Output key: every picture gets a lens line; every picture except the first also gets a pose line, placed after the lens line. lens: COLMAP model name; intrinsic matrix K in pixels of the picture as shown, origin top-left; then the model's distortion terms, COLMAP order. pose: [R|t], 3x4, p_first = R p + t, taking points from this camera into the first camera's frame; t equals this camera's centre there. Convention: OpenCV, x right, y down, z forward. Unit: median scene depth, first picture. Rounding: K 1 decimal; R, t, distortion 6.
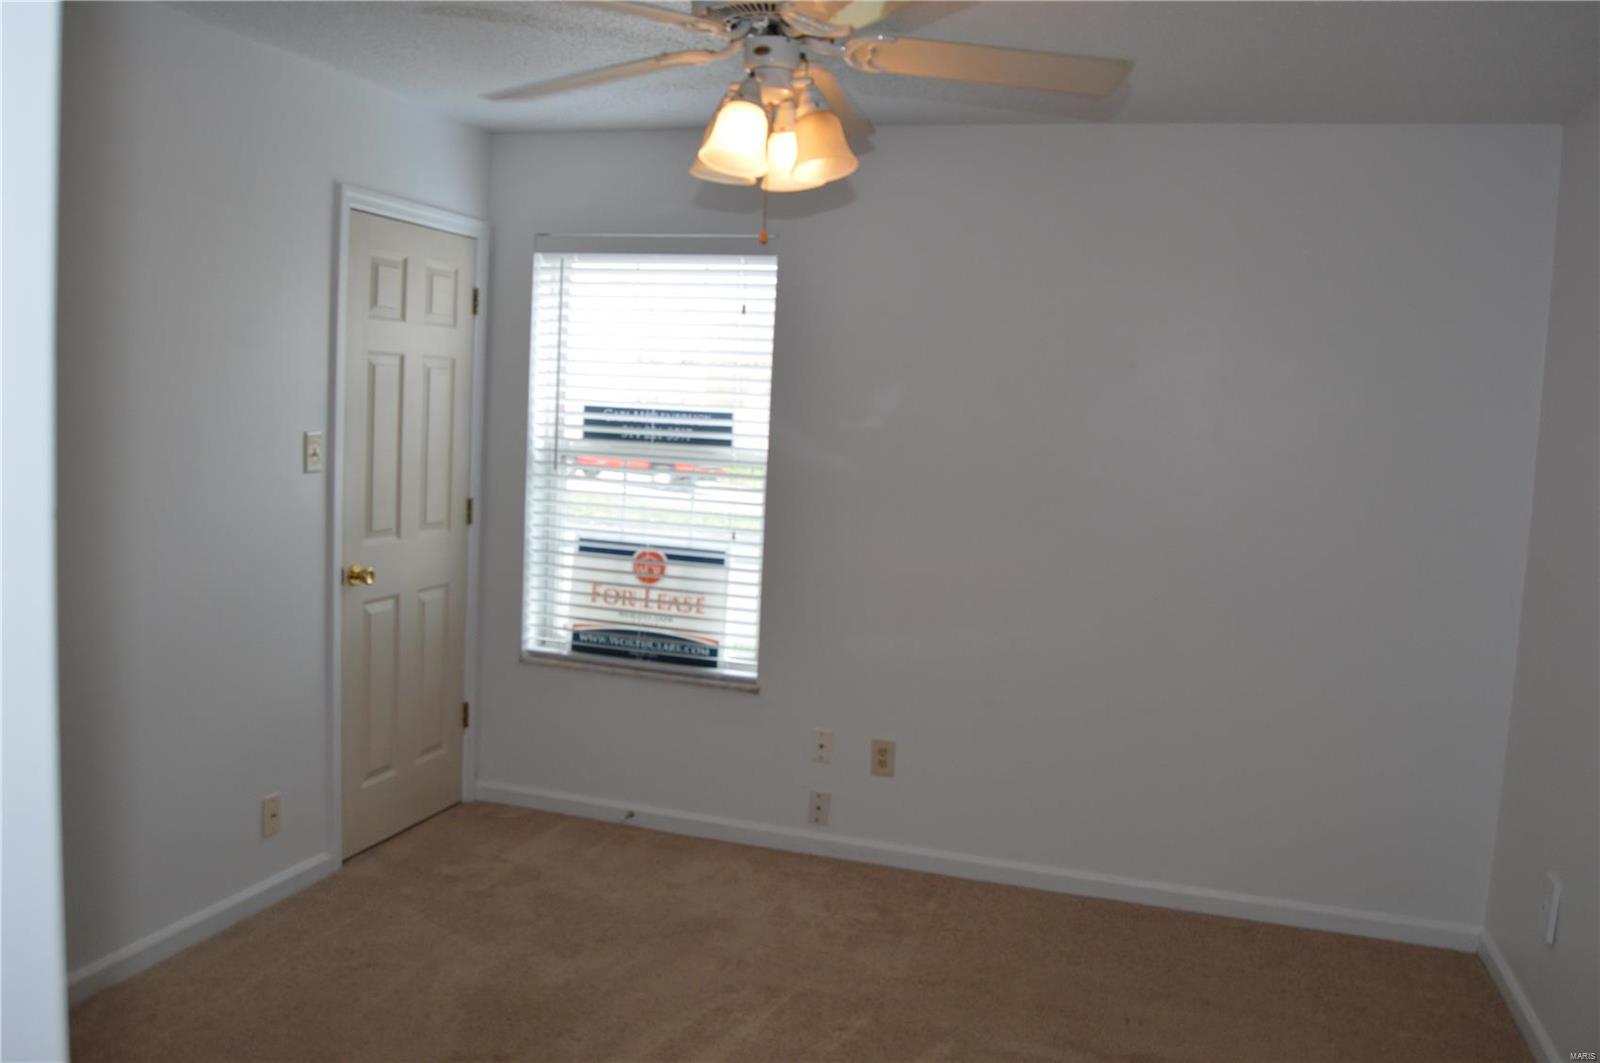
lens RADIAL K [[1280.0, 0, 800.0], [0, 1280.0, 531.5], [0, 0, 1]] dist [-0.056927, -0.009033]
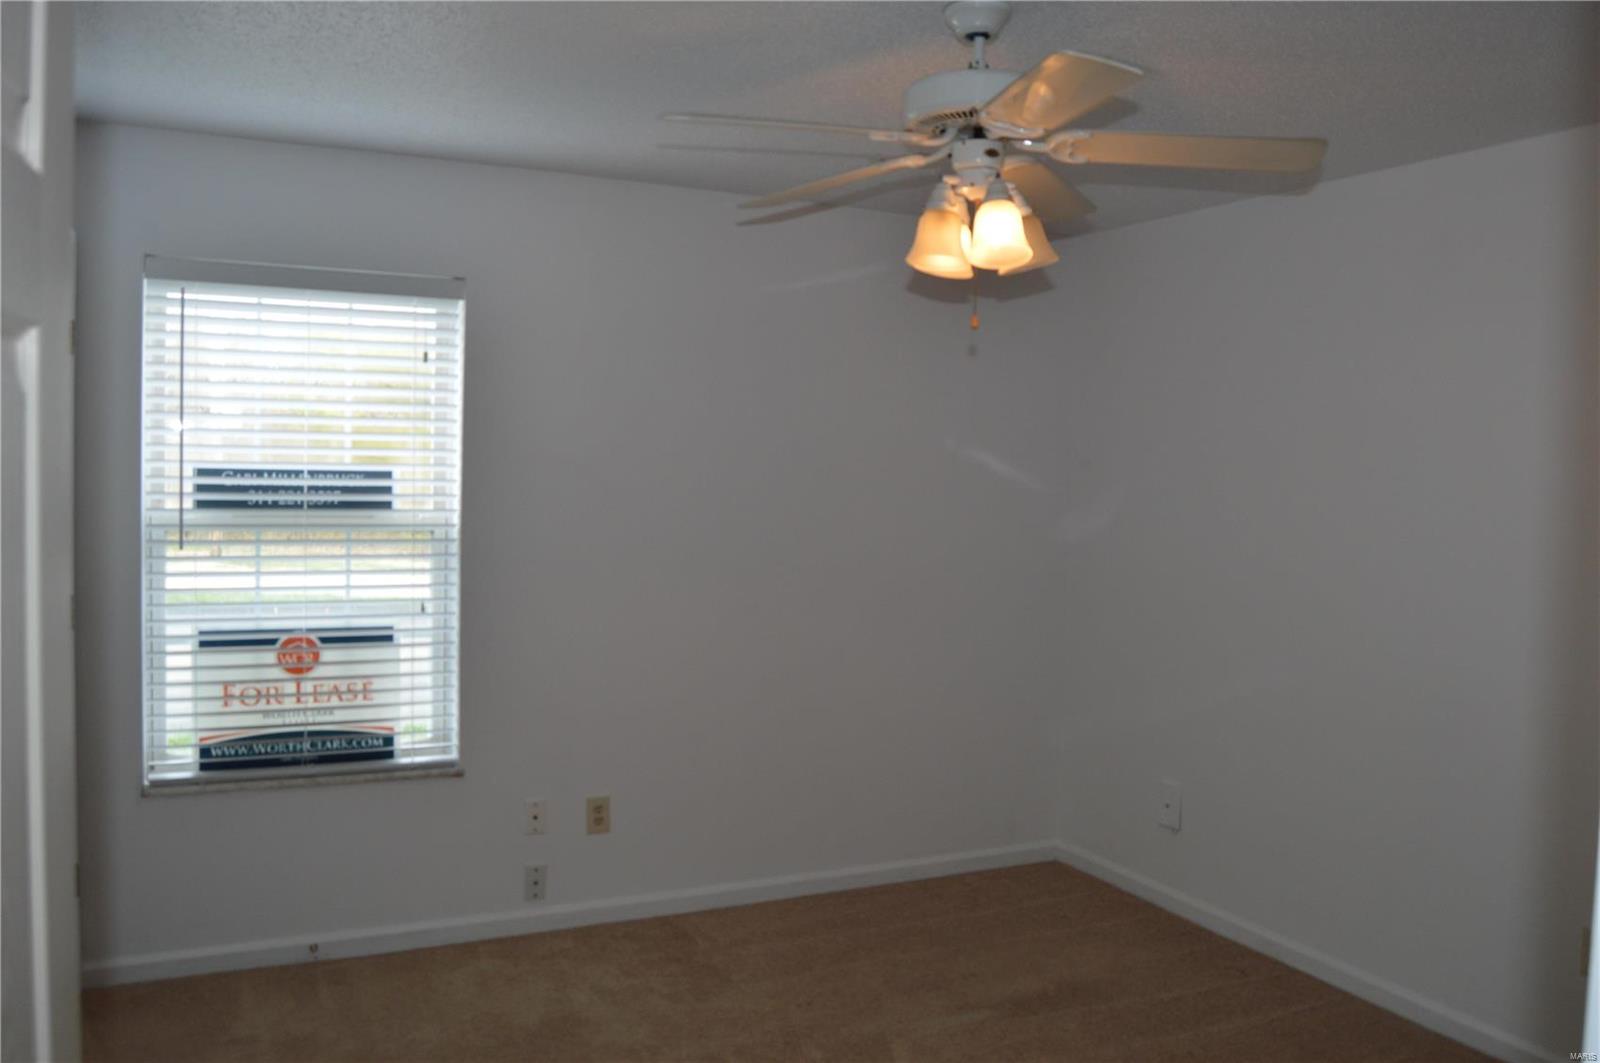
lens RADIAL K [[1218.1, 0, 799.4], [0, 1218.1, 548.1], [0, 0, 1]] dist [-0.054295, -0.000761]
pose [[0.740890, -0.074062, 0.667530, -0.402581], [0.083719, 0.996334, 0.017624, -0.029524], [-0.666388, 0.042827, 0.744374, 0.179103]]
